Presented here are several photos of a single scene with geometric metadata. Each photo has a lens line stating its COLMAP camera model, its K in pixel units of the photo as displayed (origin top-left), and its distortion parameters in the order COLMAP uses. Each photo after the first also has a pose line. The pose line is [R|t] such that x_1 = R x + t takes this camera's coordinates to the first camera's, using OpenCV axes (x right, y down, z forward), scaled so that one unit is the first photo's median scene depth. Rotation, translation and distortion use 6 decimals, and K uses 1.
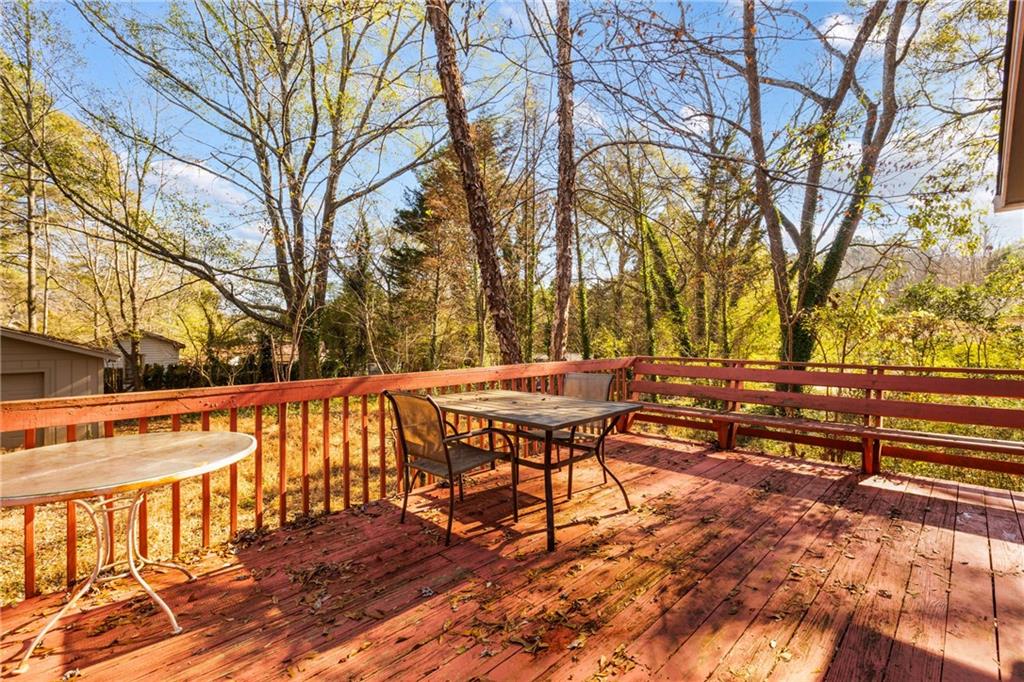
lens RADIAL K [[459.5, 0, 517.6], [0, 459.5, 334.0], [0, 0, 1]] dist [0.000202, 0.000148]
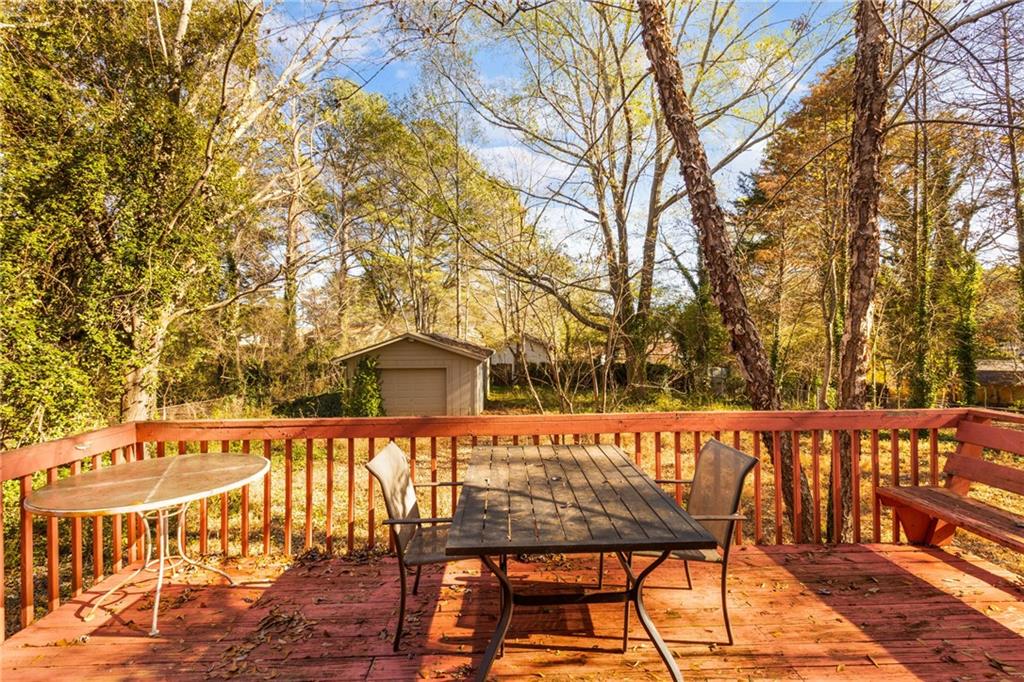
lens RADIAL K [[459.5, 0, 517.6], [0, 459.5, 334.0], [0, 0, 1]] dist [0.000202, 0.000148]
pose [[0.722099, -0.005459, -0.691768, 0.197977], [0.006933, 0.999976, -0.000654, -0.033951], [0.691755, -0.004324, 0.722120, 0.195600]]
